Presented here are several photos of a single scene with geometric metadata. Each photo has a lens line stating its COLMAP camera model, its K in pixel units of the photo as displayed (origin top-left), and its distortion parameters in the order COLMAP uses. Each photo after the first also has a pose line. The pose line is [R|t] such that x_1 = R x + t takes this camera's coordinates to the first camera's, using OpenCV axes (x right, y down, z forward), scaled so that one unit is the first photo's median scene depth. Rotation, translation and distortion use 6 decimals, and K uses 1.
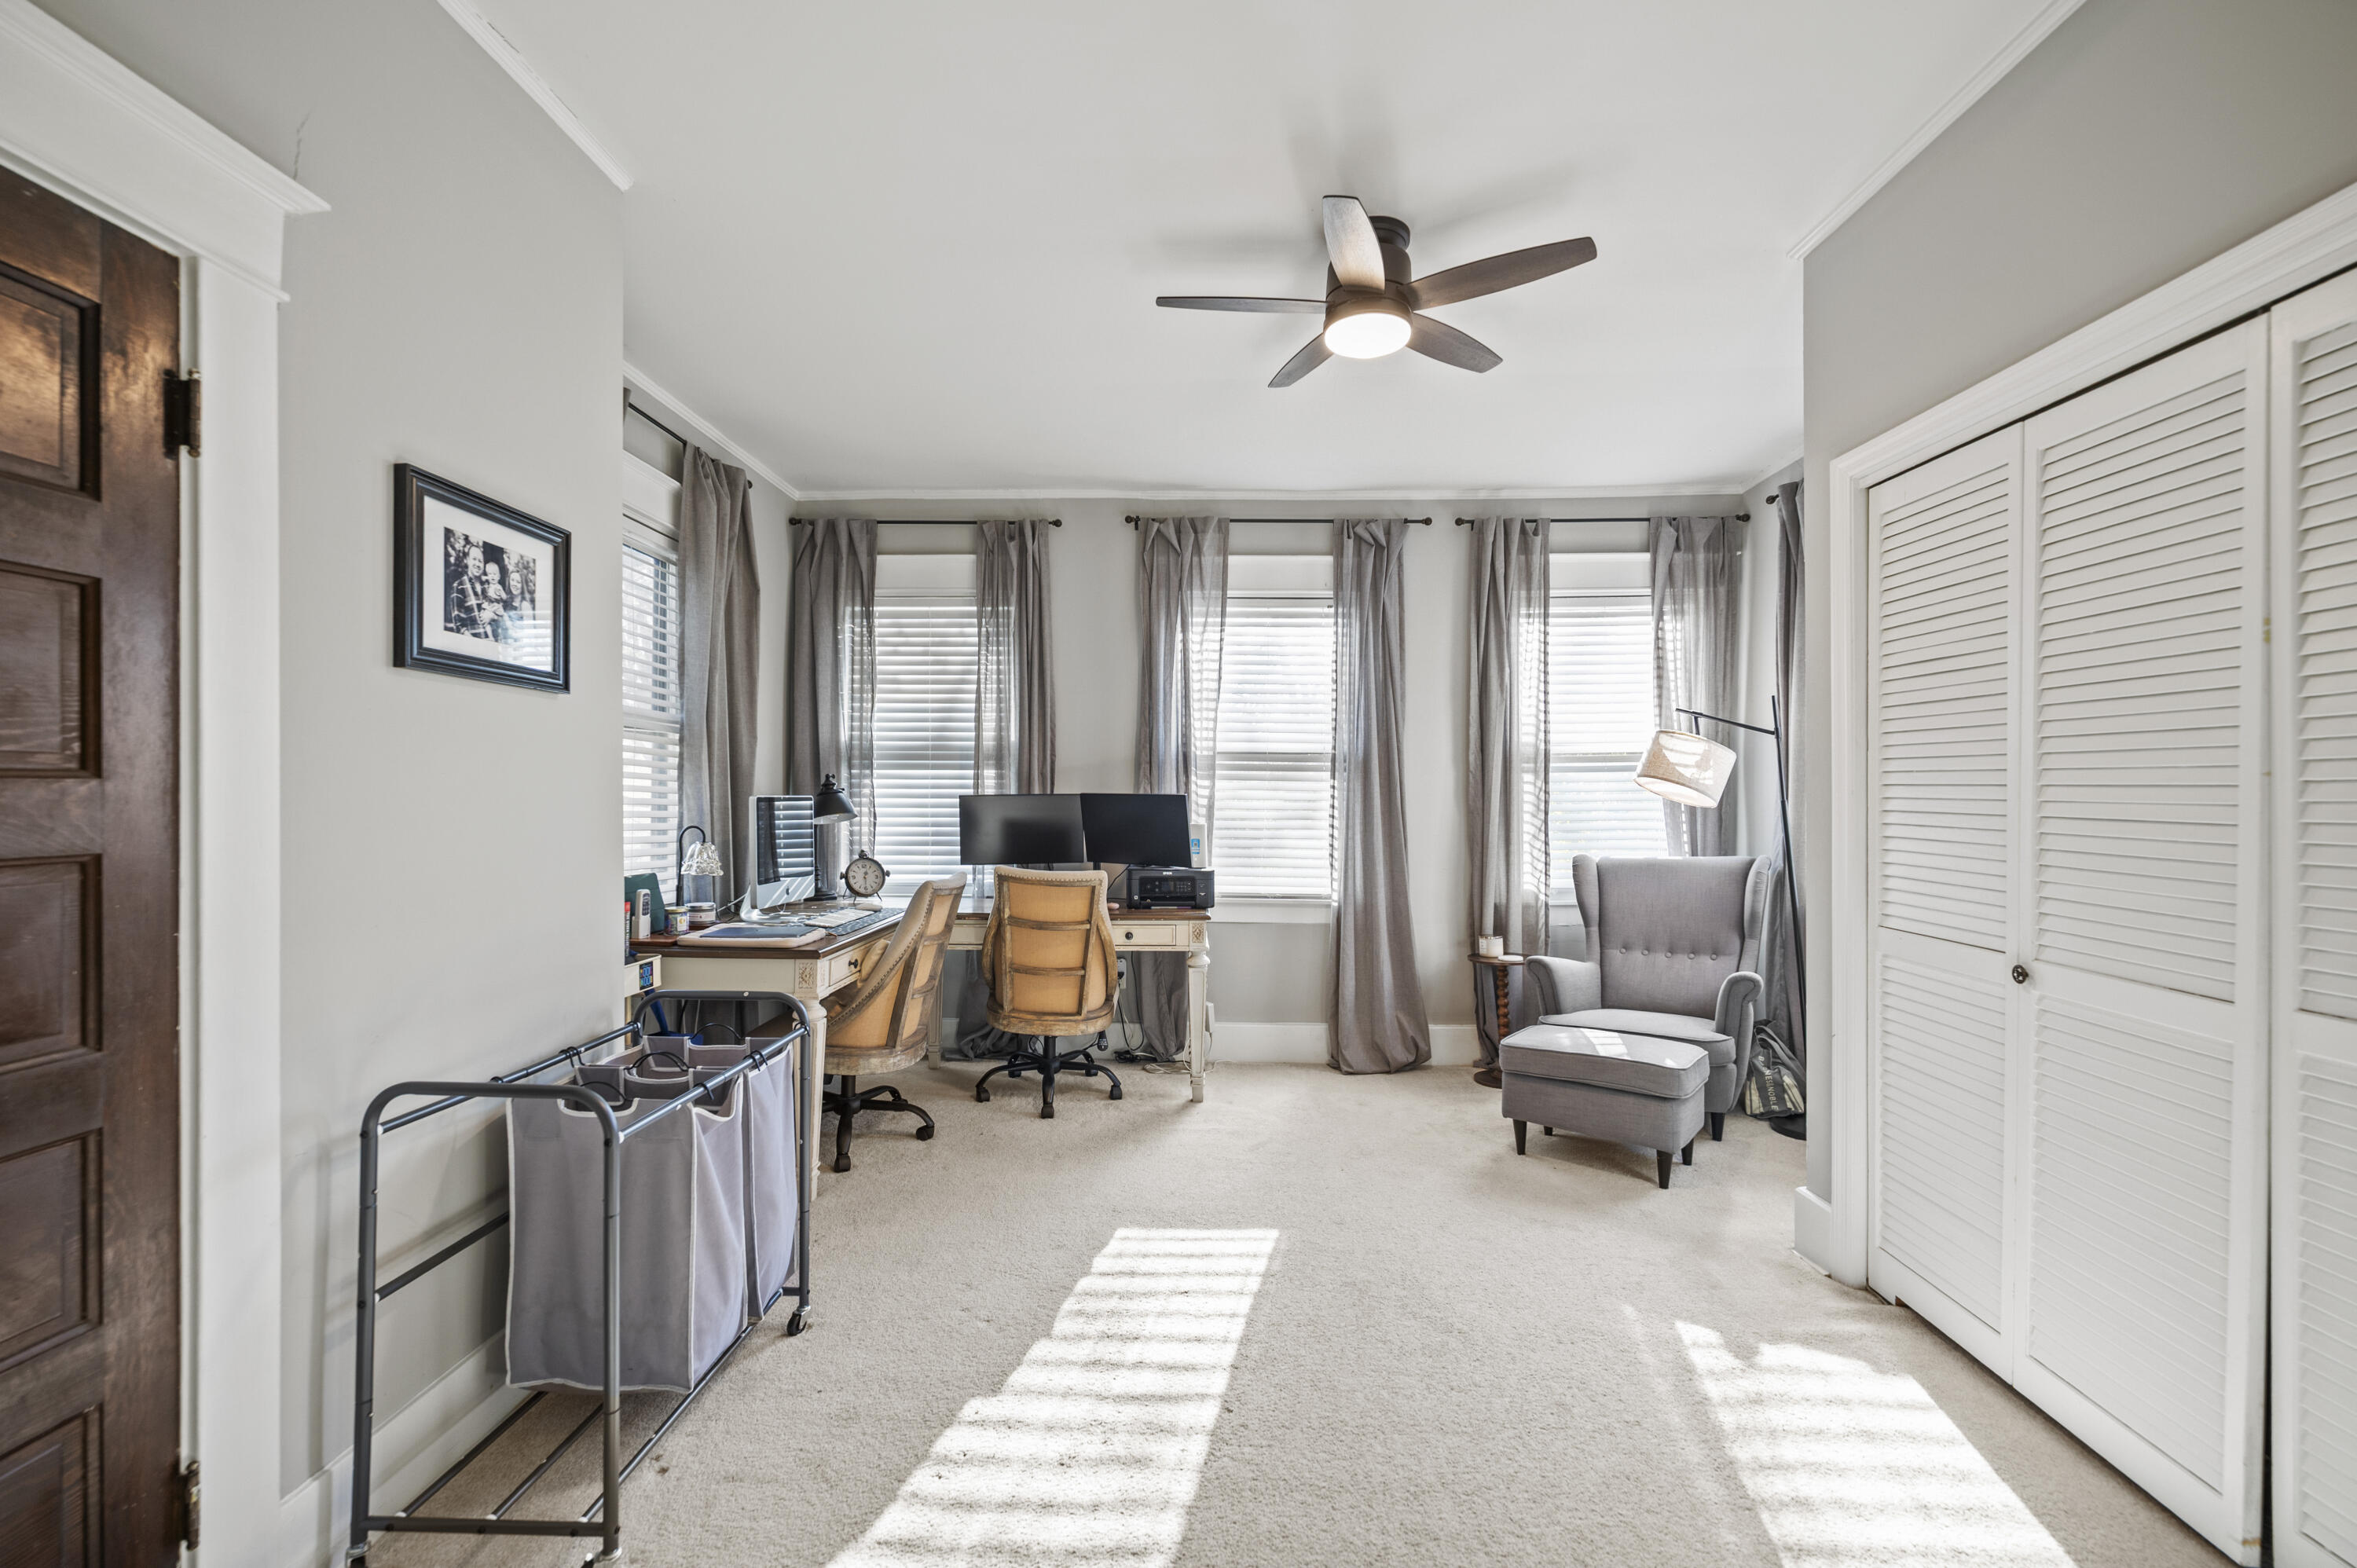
lens RADIAL K [[970.5, 0, 1171.1], [0, 970.5, 791.7], [0, 0, 1]] dist [-0.002163, 0.000344]
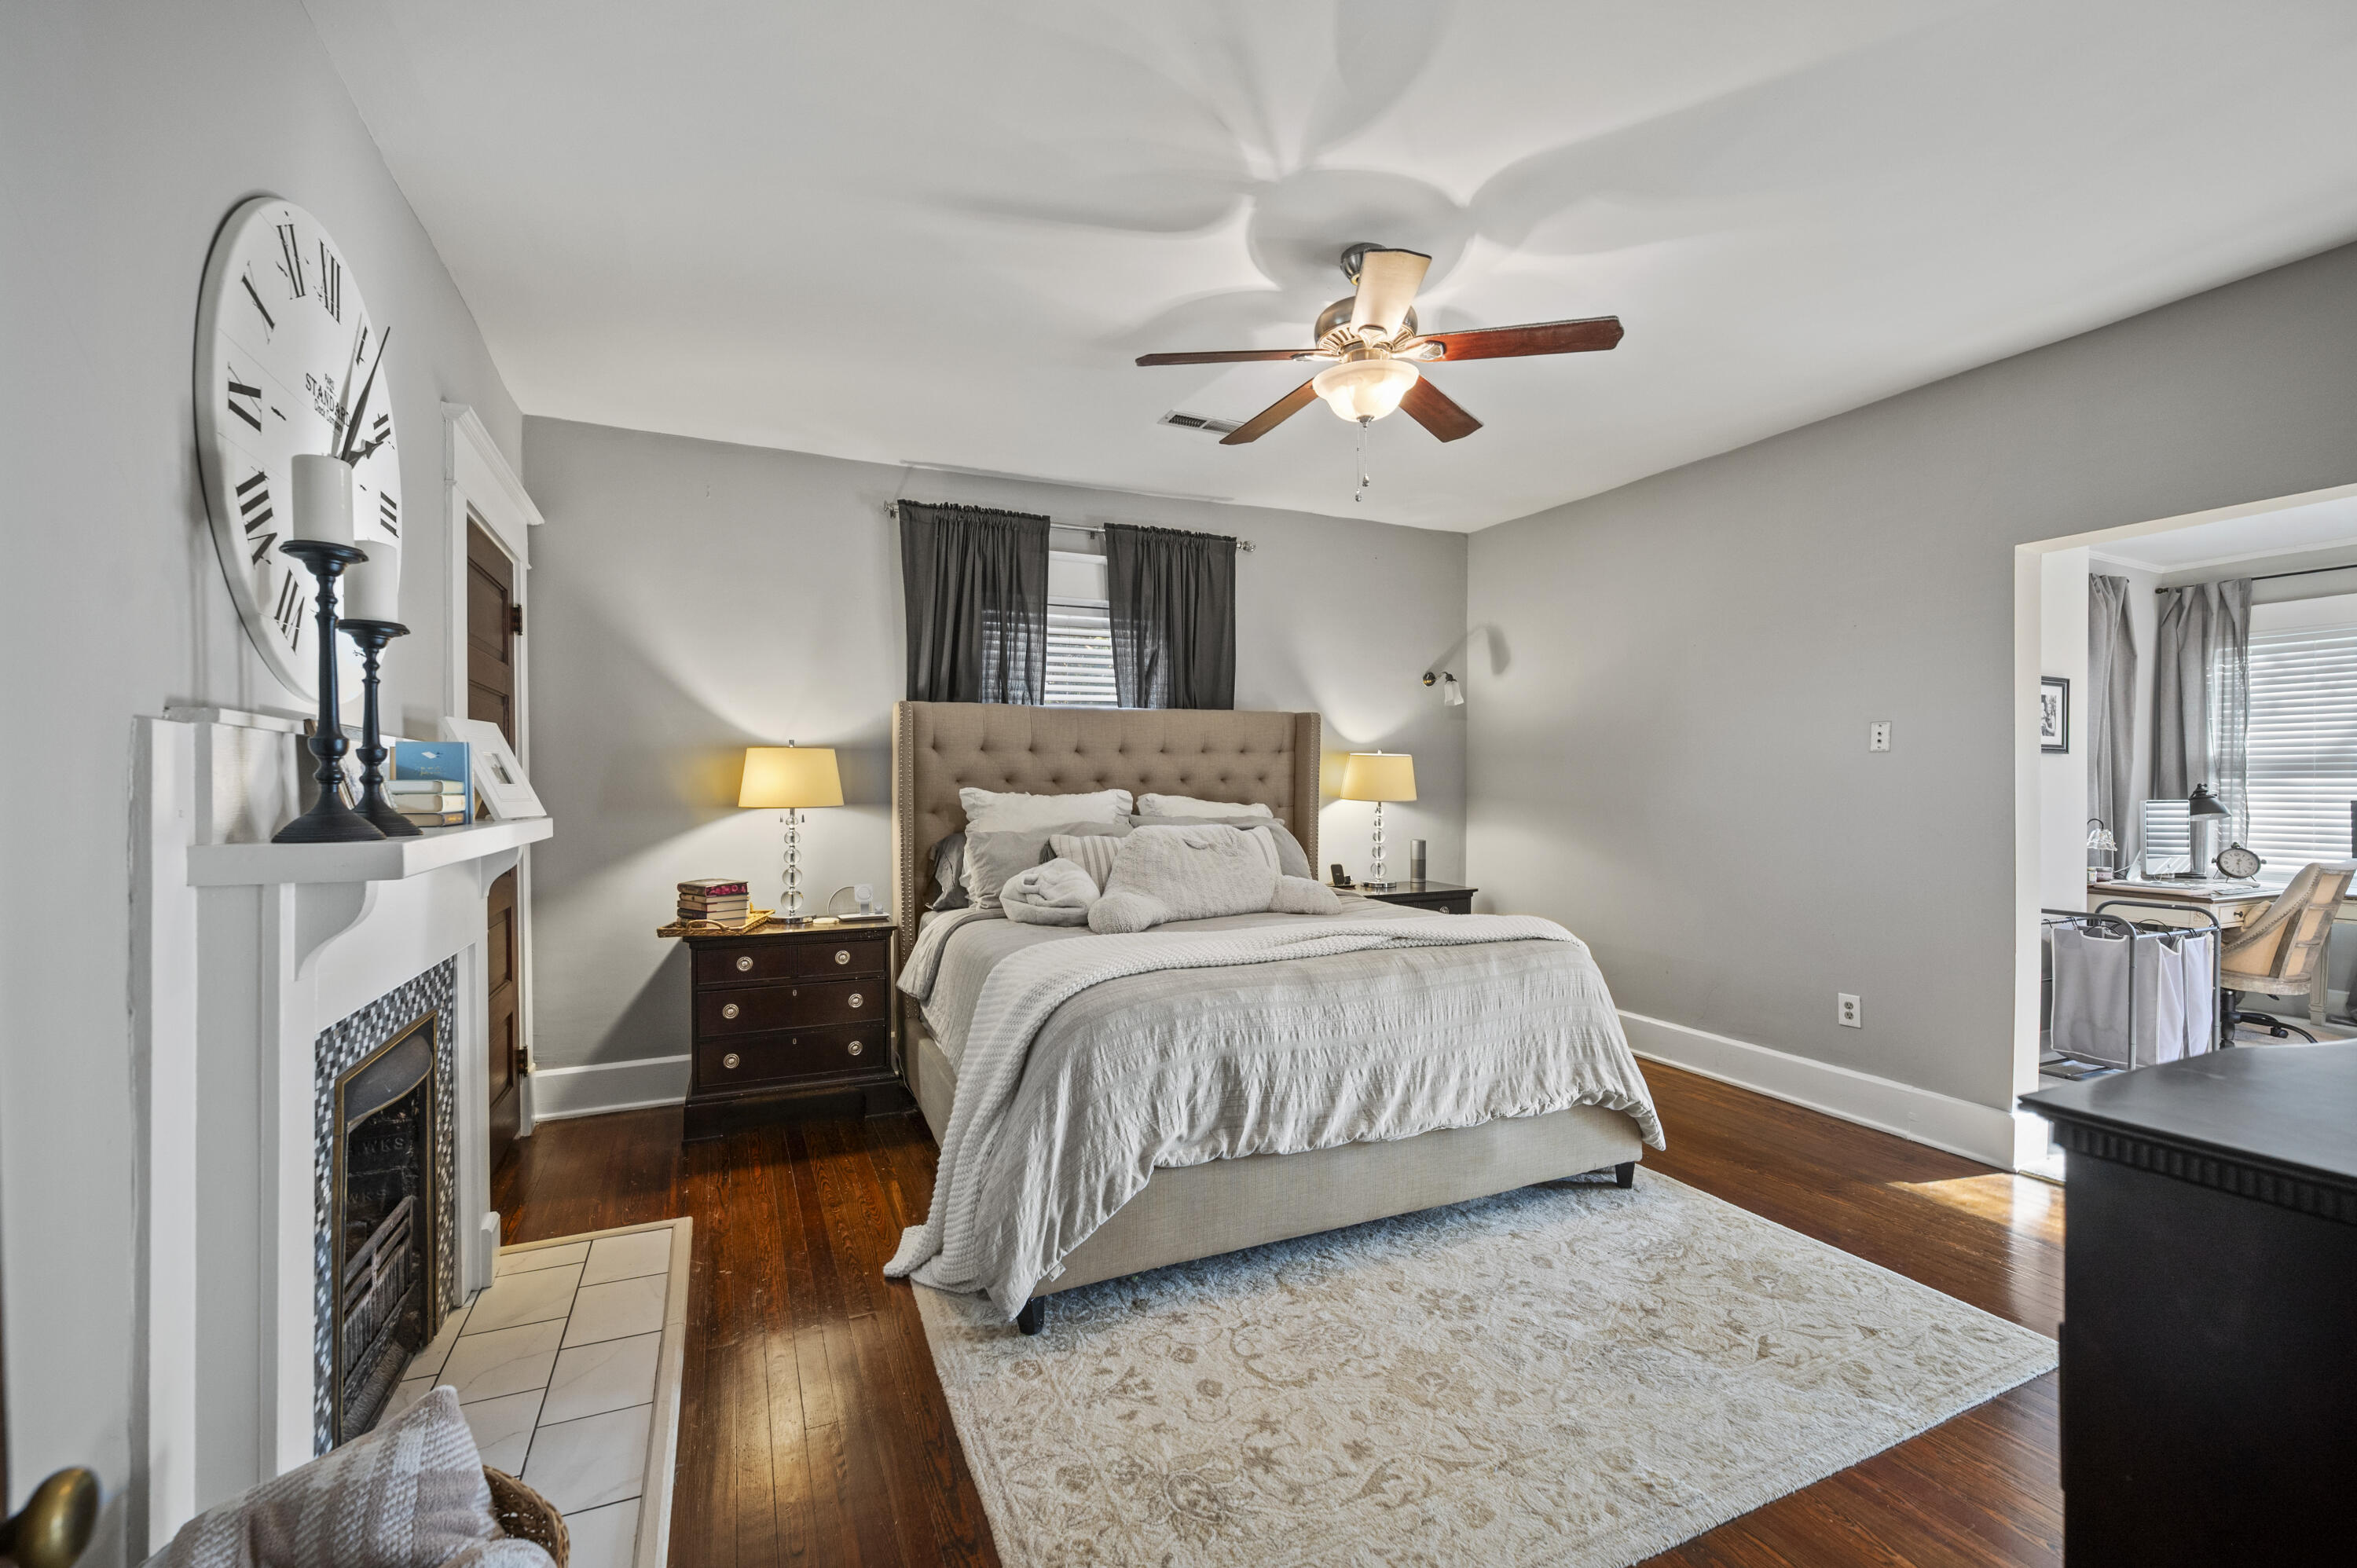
lens RADIAL K [[970.5, 0, 1171.1], [0, 970.5, 791.7], [0, 0, 1]] dist [-0.002163, 0.000344]
pose [[0.447956, 0.004800, -0.894043, 0.224807], [-0.000022, 0.999986, 0.005357, -0.015365], [0.894056, -0.002380, 0.447949, -0.954021]]
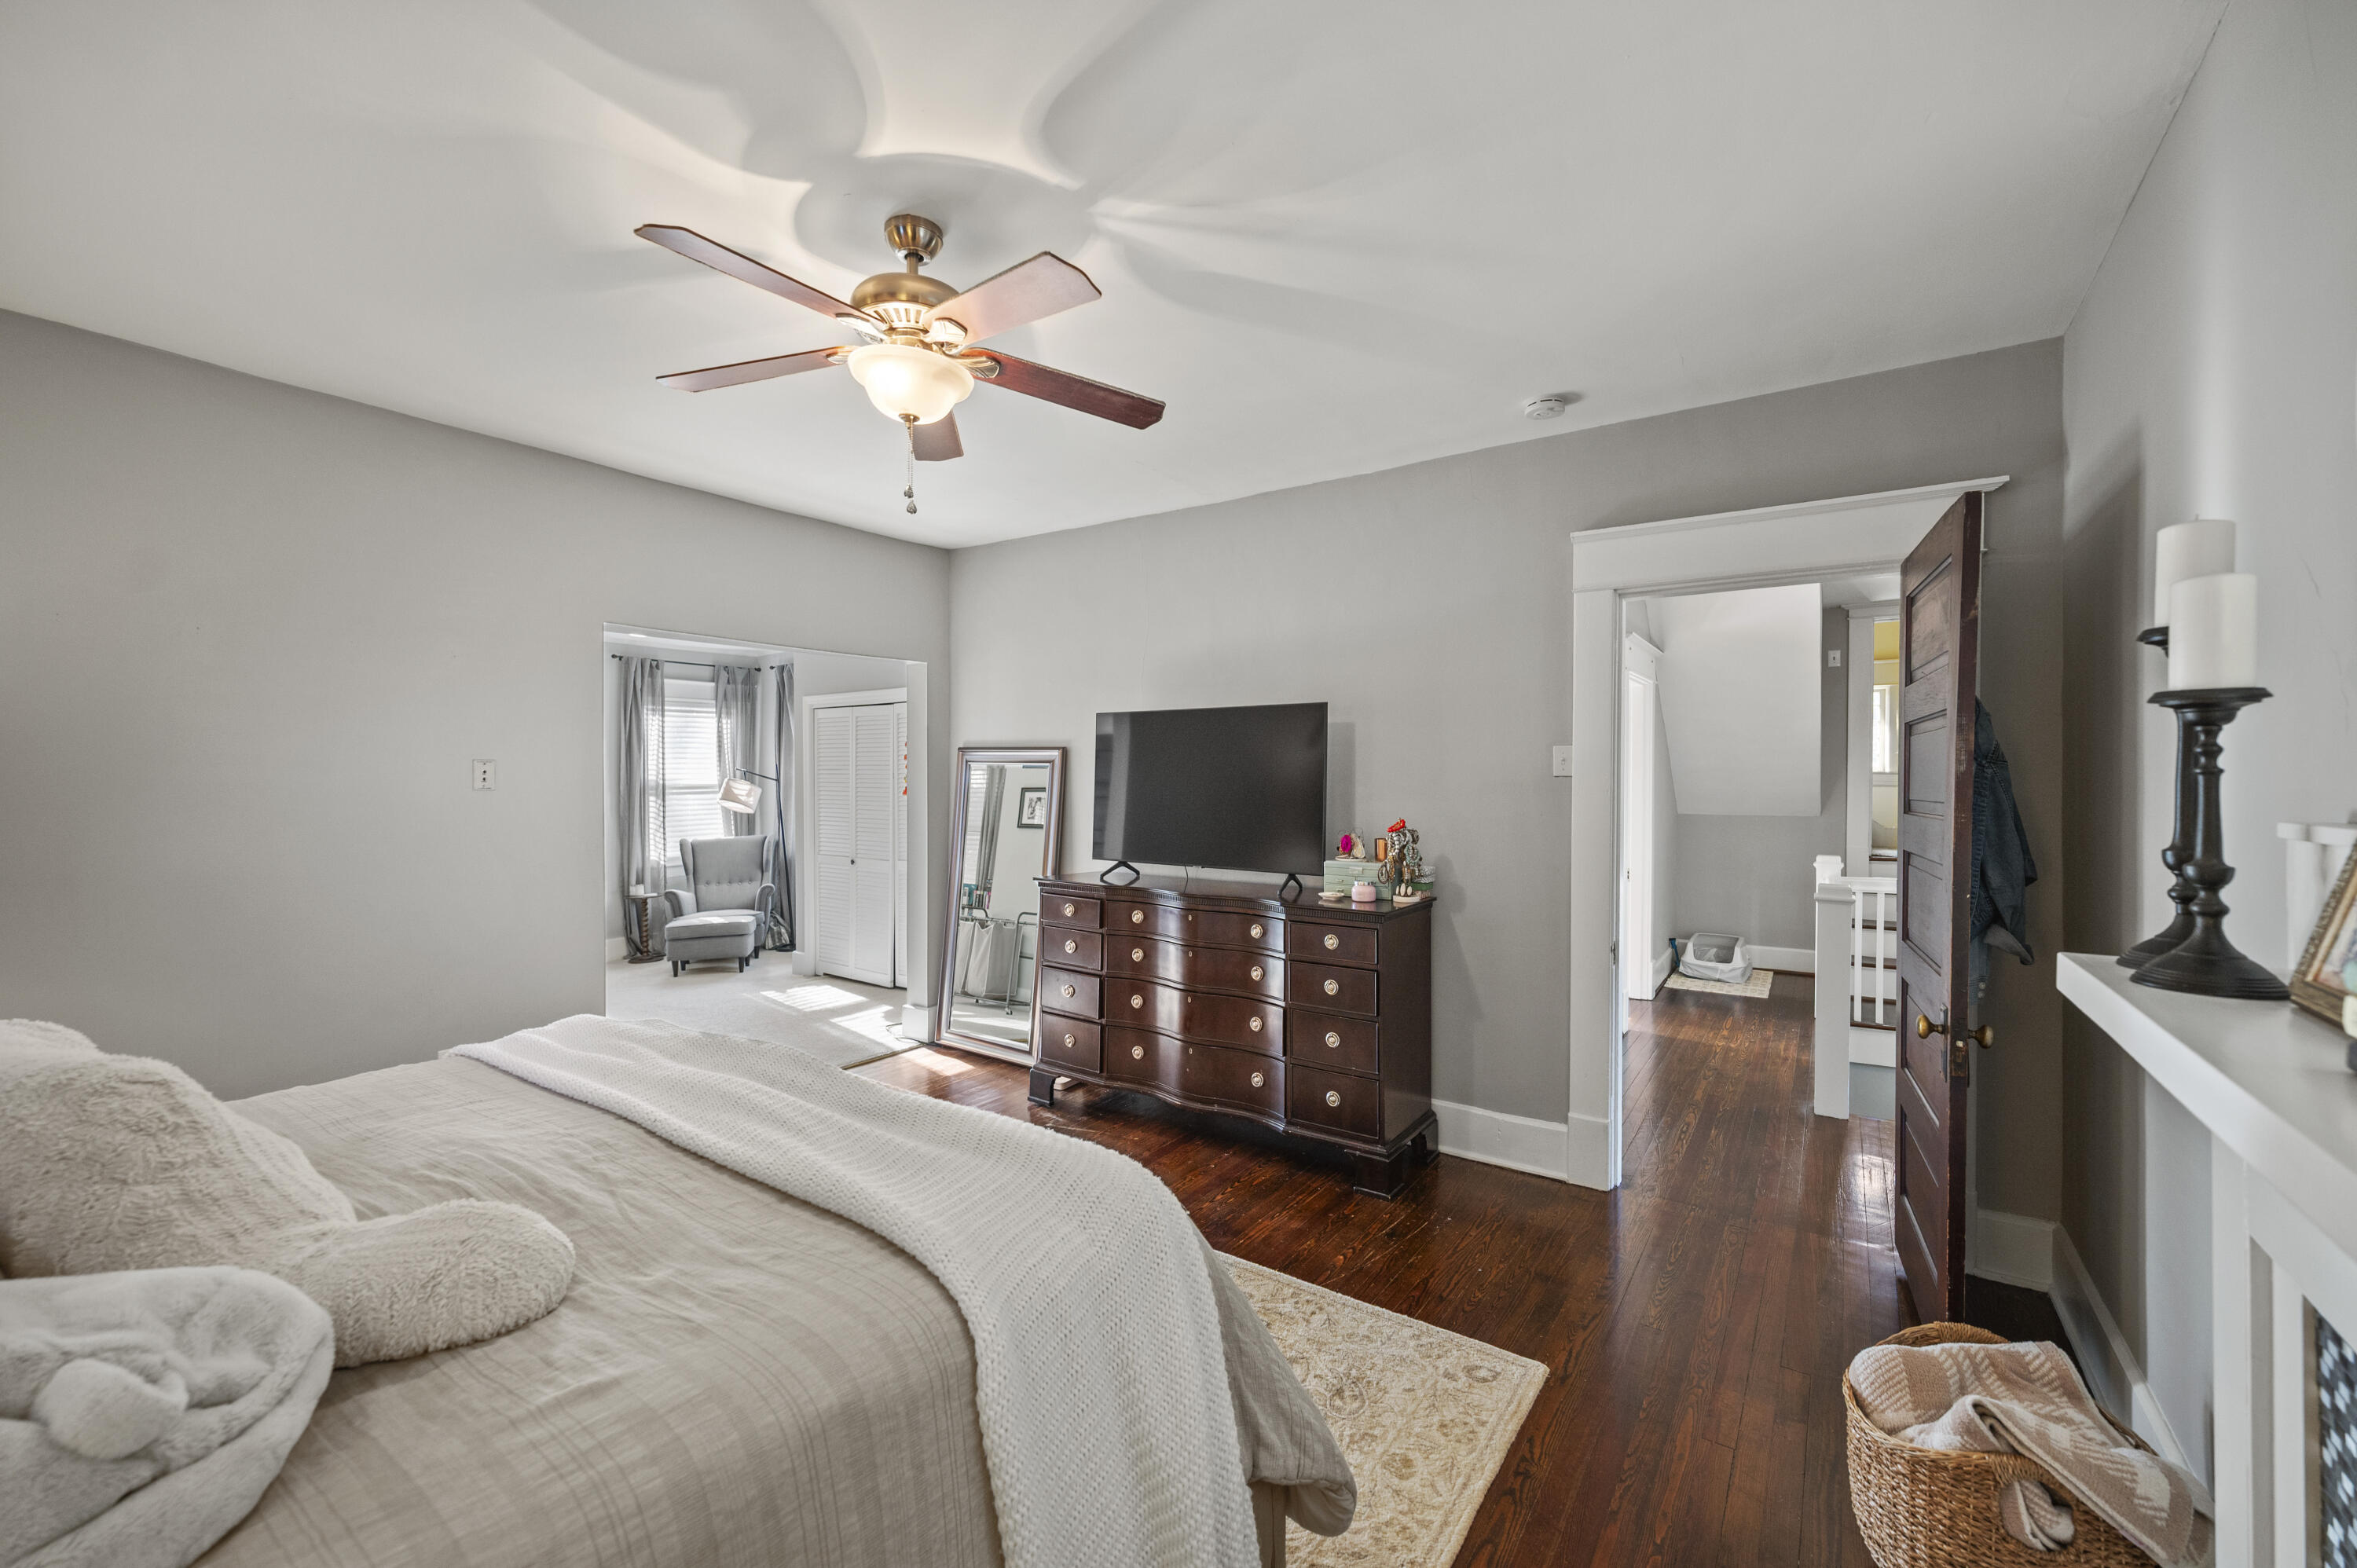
lens RADIAL K [[952.2, 0, 1169.7], [0, 952.2, 782.7], [0, 0, 1]] dist [0.000994, 0.000126]
pose [[0.543414, -0.004674, 0.839452, -0.734817], [0.001526, 0.999988, 0.004580, -0.061232], [-0.839463, -0.001208, 0.543415, -0.965239]]
